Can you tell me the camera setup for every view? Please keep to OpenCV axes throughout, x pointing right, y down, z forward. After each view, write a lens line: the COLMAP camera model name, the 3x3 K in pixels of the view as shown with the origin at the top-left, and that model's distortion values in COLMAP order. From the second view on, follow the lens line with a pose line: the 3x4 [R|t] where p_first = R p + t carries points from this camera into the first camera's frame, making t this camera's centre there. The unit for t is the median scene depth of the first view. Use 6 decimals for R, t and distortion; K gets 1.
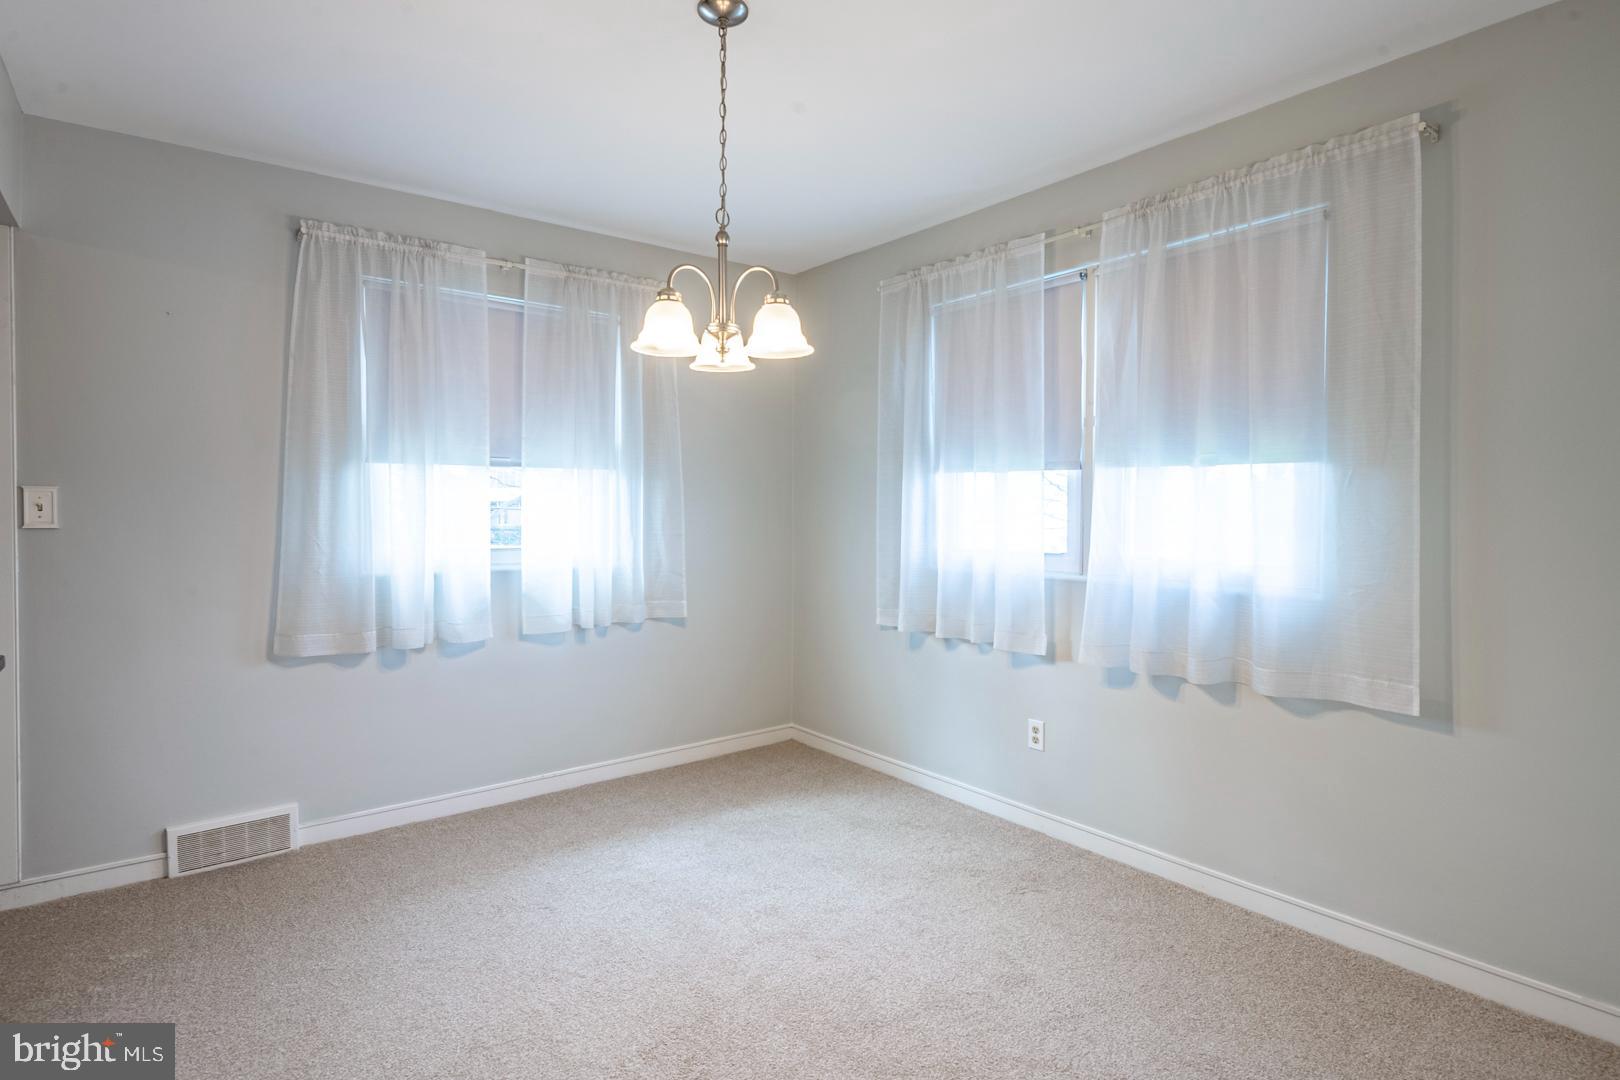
lens RADIAL K [[852.6, 0, 813.3], [0, 852.6, 531.2], [0, 0, 1]] dist [-0.002585, -0.002102]
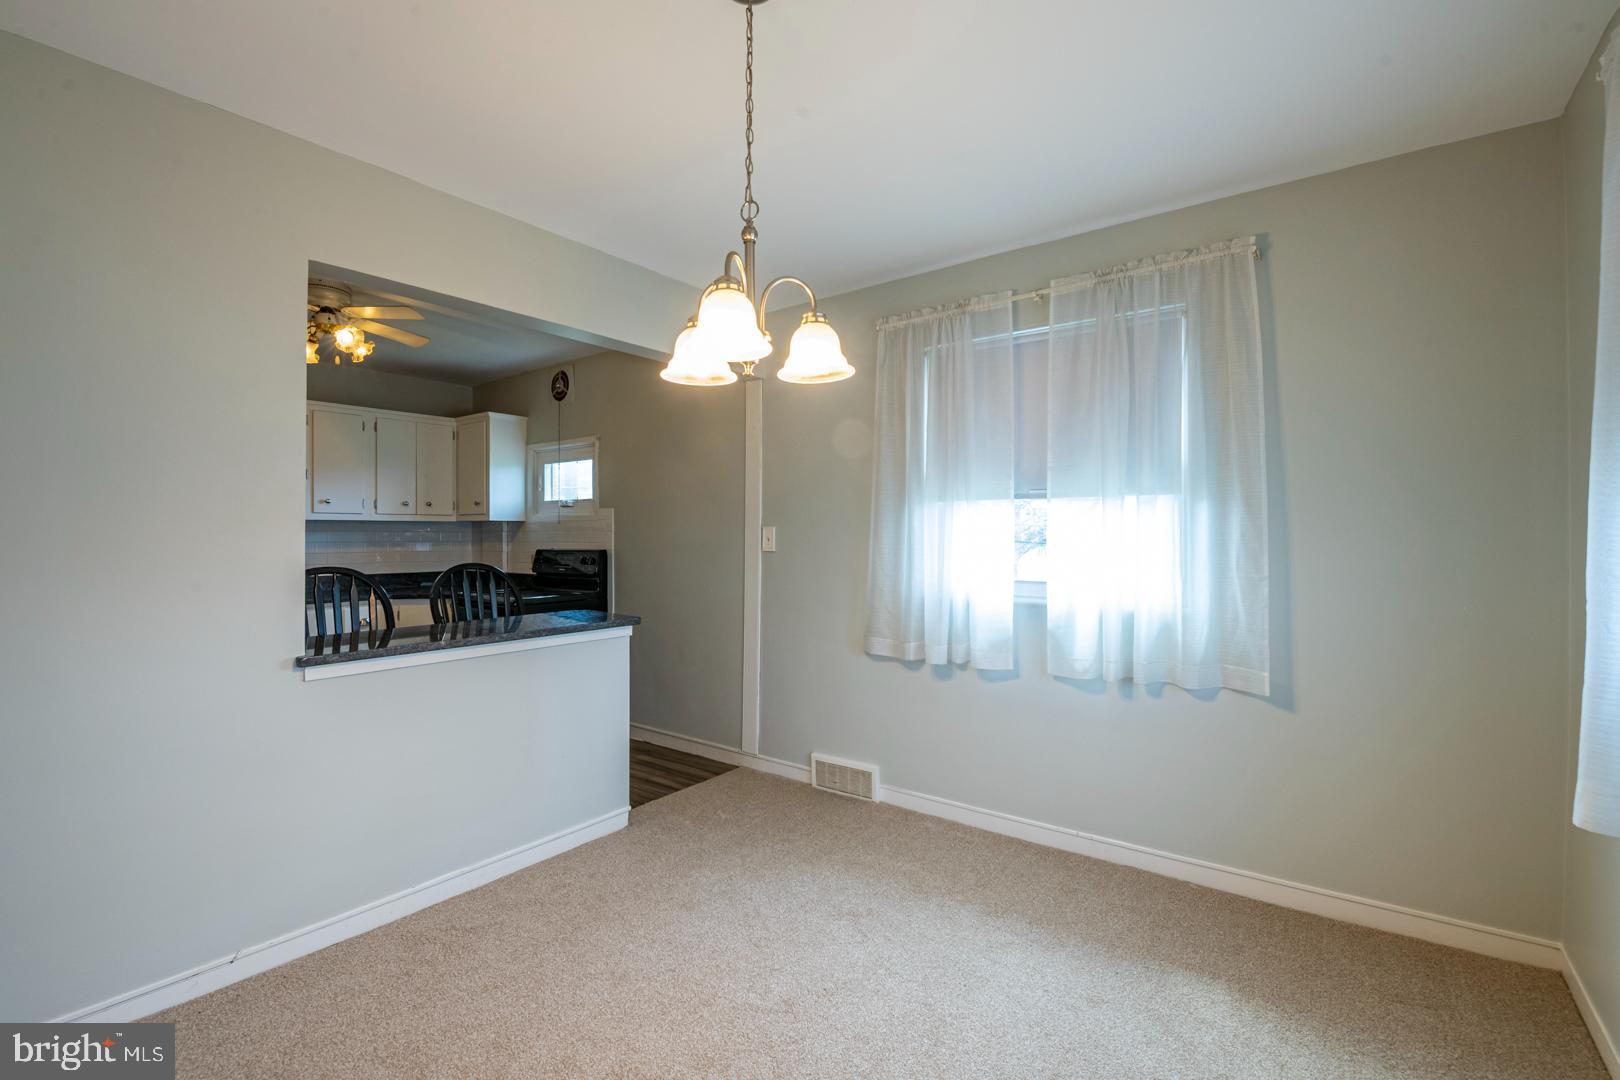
lens RADIAL K [[711.4, 0, 798.7], [0, 711.4, 532.3], [0, 0, 1]] dist [-0.003819, -0.000177]
pose [[0.237015, -0.006170, -0.971486, 0.382979], [-0.027323, 0.999542, -0.013014, -0.019069], [0.971122, 0.029628, 0.236738, 0.556547]]
